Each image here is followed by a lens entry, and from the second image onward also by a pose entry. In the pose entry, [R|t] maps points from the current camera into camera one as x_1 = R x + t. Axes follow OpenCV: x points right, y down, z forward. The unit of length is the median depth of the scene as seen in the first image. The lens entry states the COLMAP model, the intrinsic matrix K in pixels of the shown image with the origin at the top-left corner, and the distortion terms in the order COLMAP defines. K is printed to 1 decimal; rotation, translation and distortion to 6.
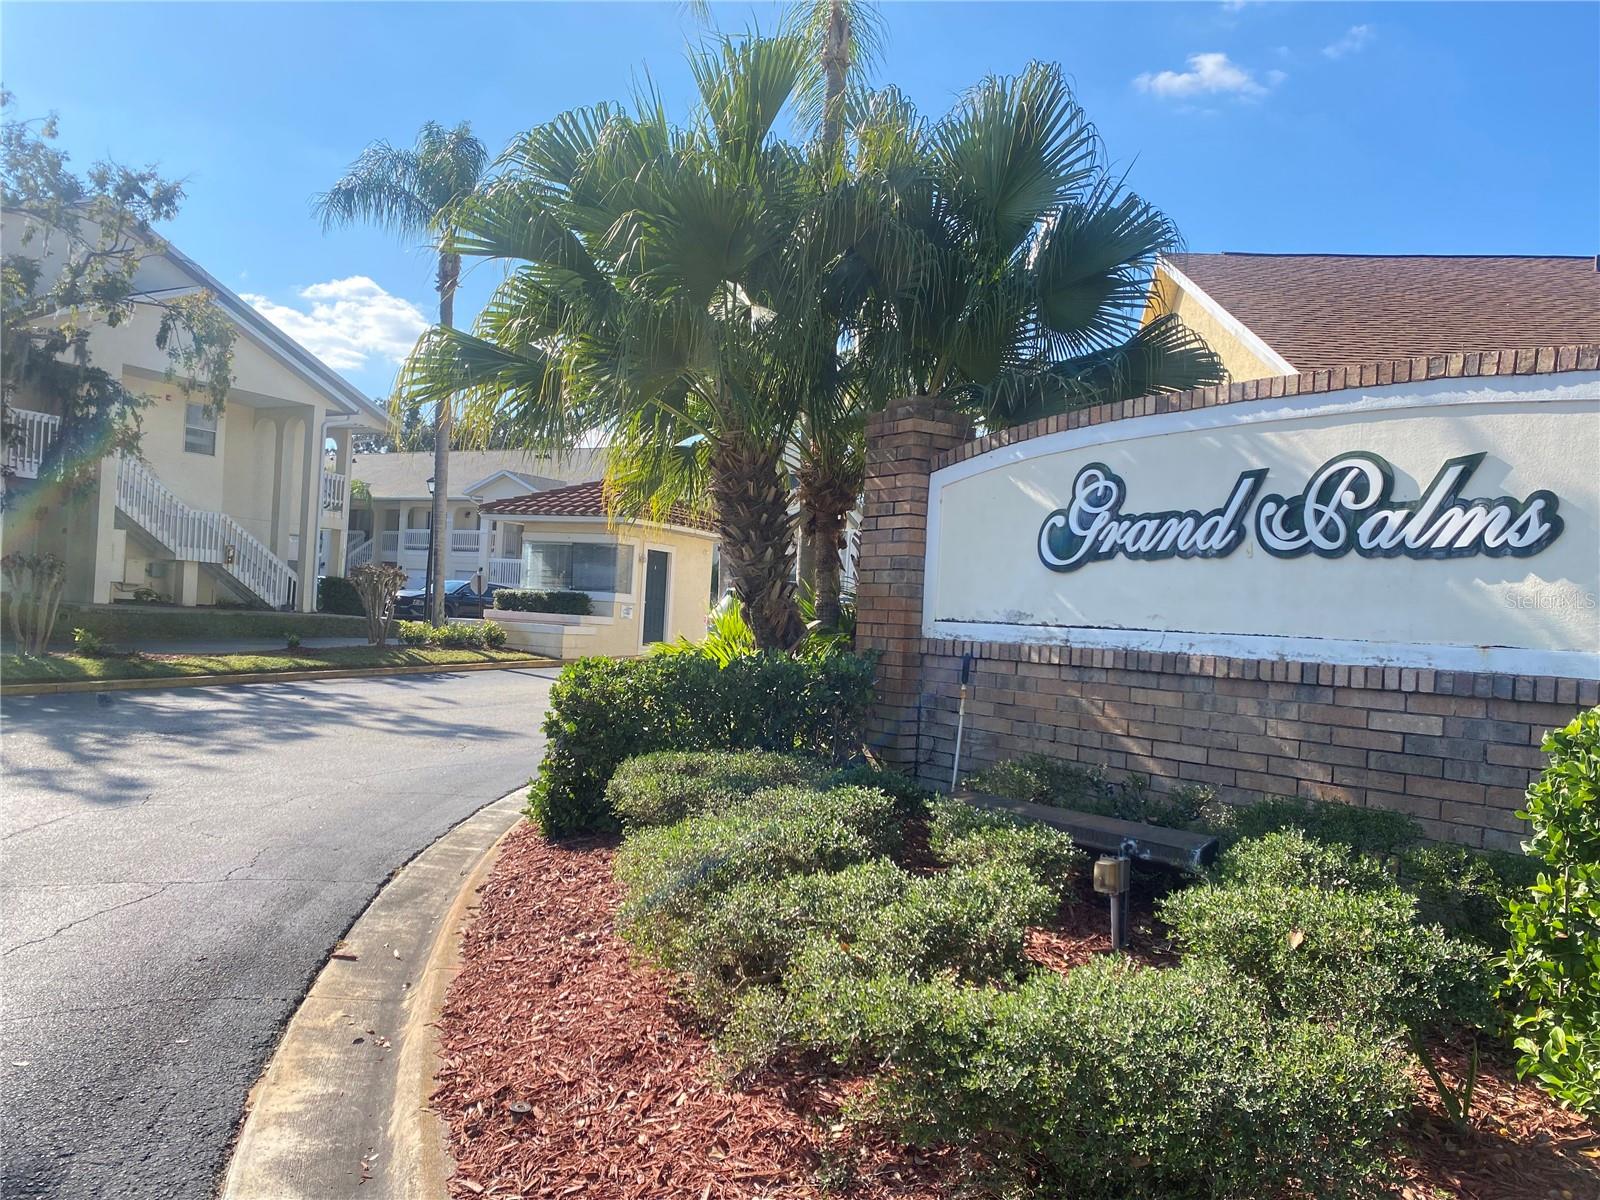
lens RADIAL K [[1175.2, 0, 802.5], [0, 1175.2, 635.1], [0, 0, 1]] dist [-0.002307, -0.034414]
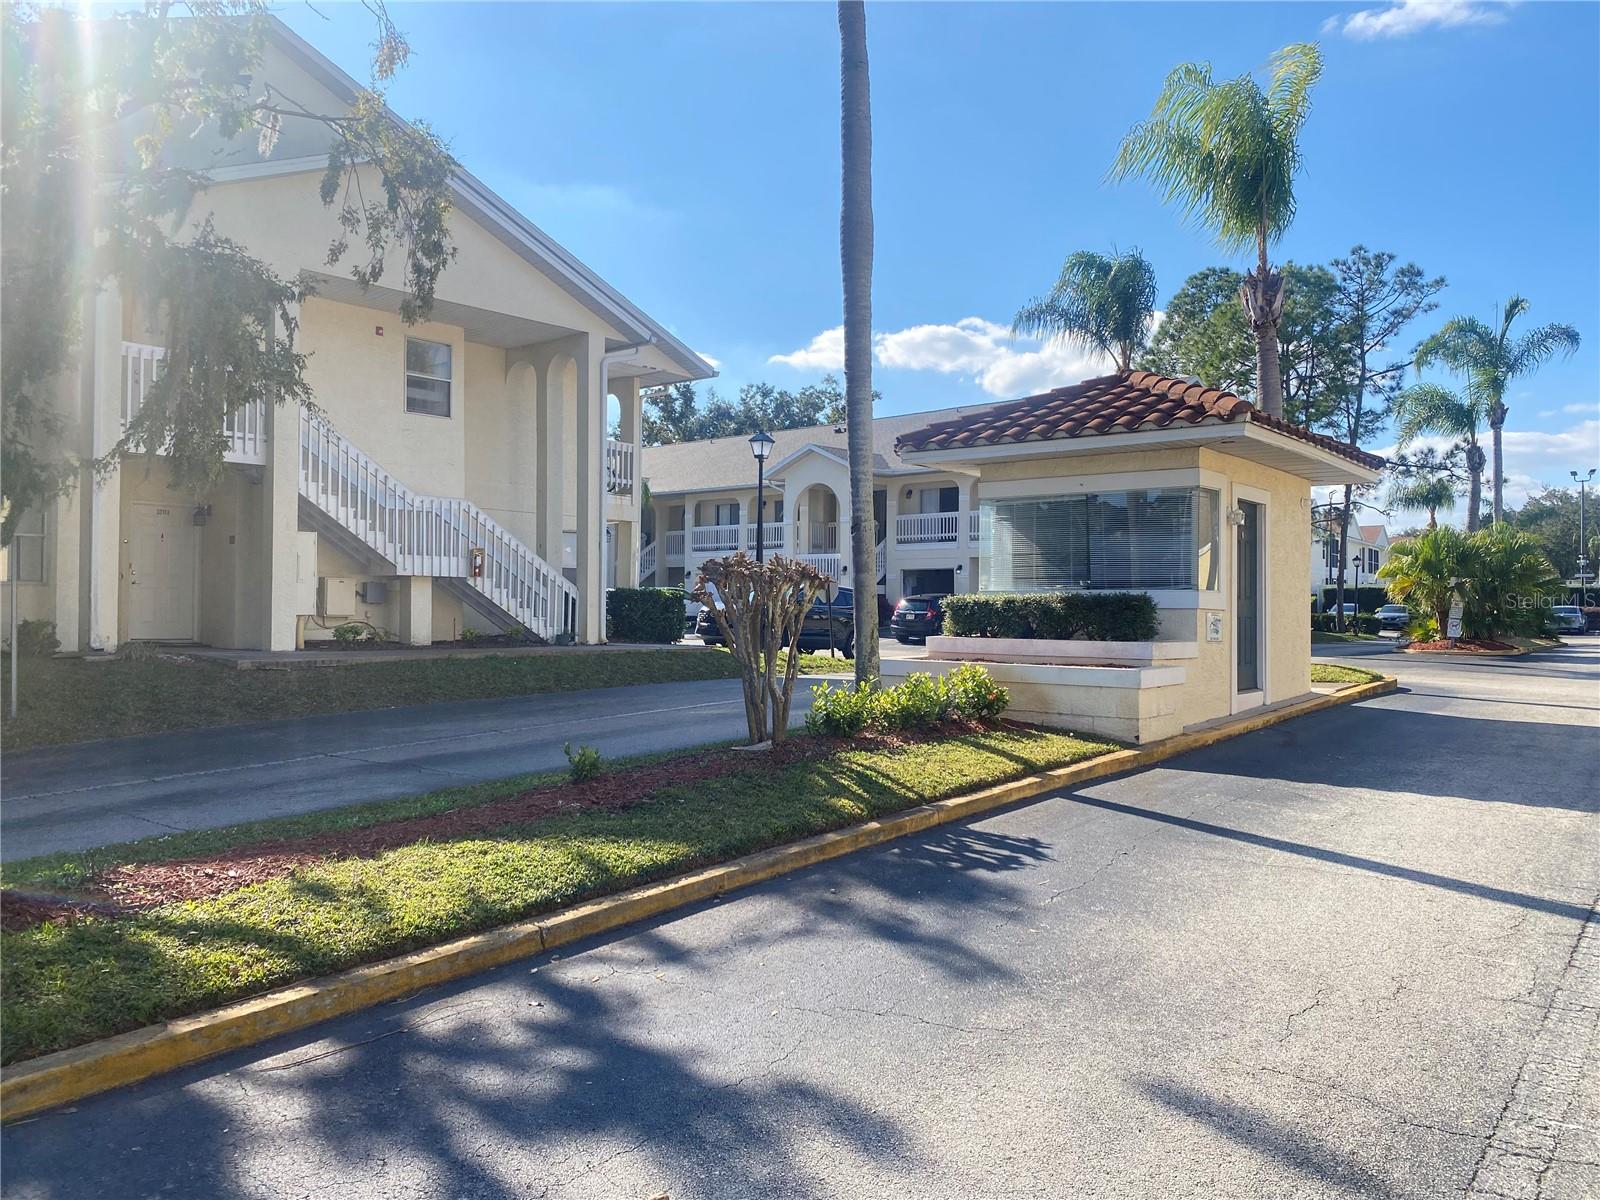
lens RADIAL K [[1175.2, 0, 802.5], [0, 1175.2, 635.1], [0, 0, 1]] dist [-0.002307, -0.034414]
pose [[0.975589, -0.046473, -0.214629, -0.226498], [0.047859, 0.998853, 0.001262, -0.027259], [0.214324, -0.011503, 0.976695, 0.520499]]
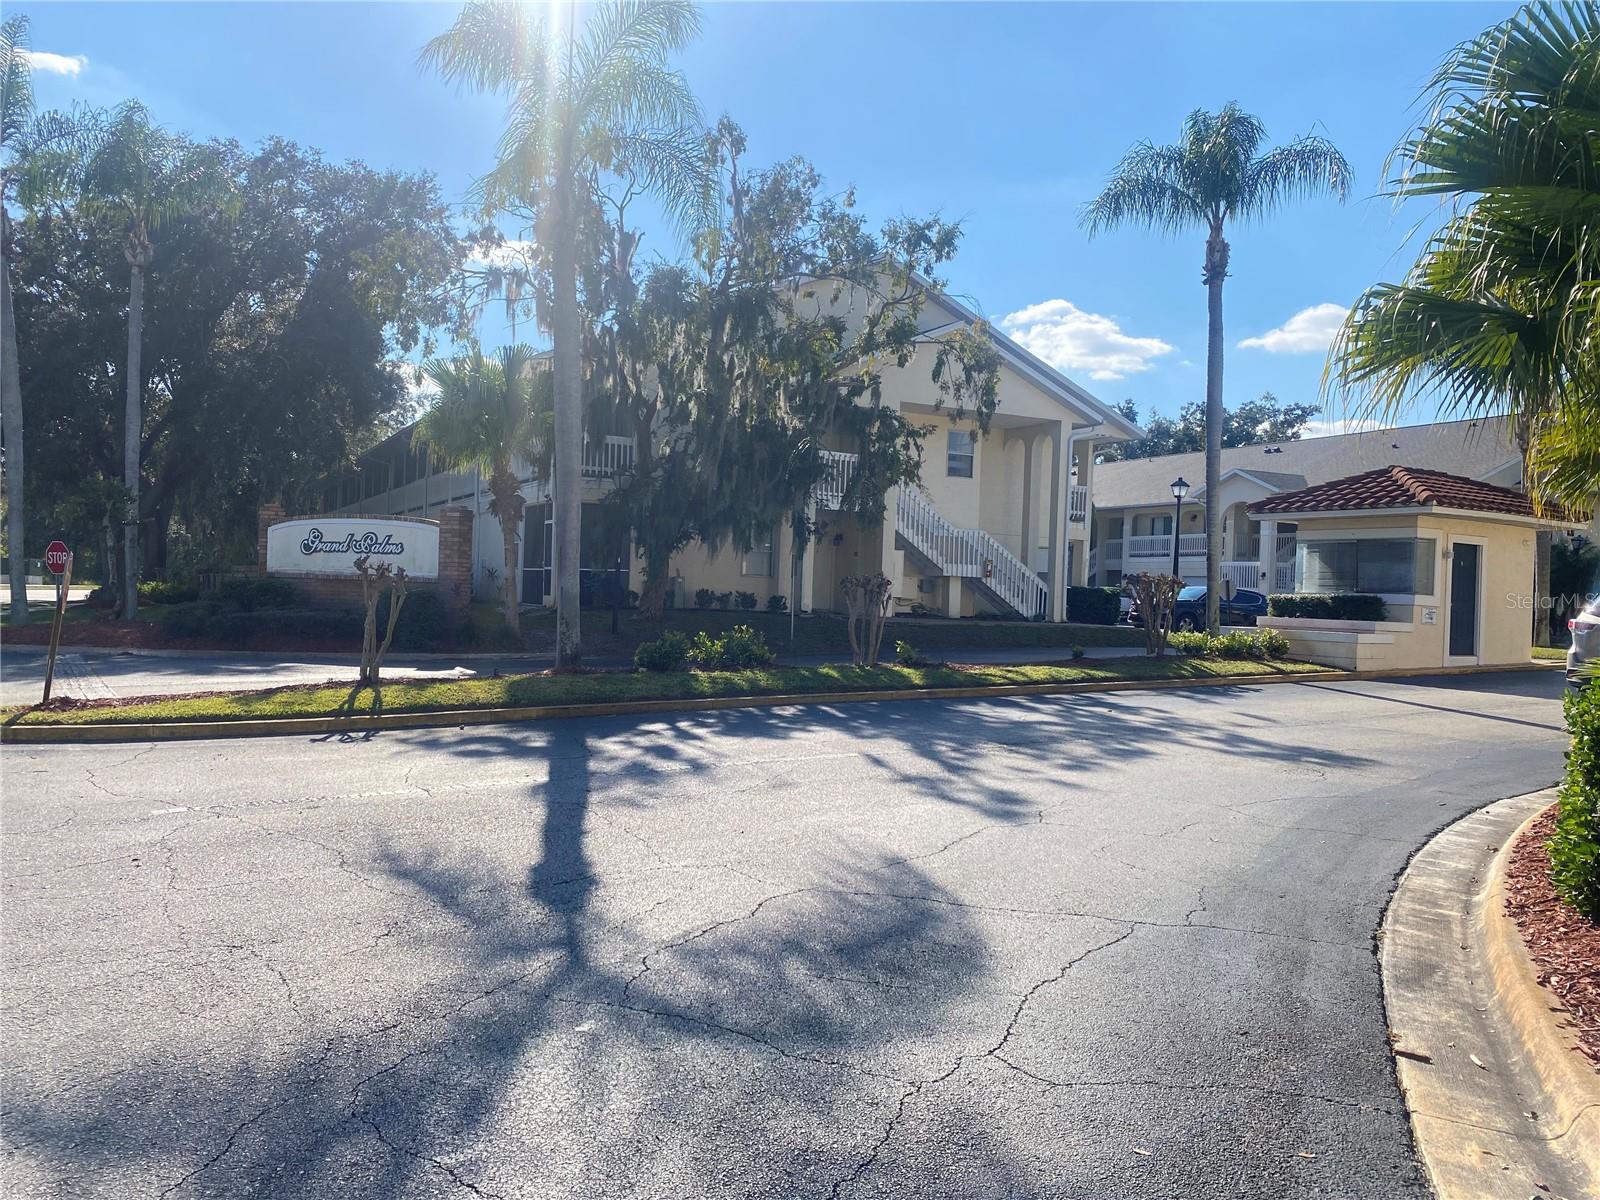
lens RADIAL K [[1176.6, 0, 767.4], [0, 1176.6, 607.1], [0, 0, 1]] dist [-0.000343, -0.008731]
pose [[0.821318, -0.022151, -0.570040, -0.061997], [0.005271, 0.999498, -0.031243, -0.002434], [0.570446, 0.022656, 0.821023, 0.016394]]
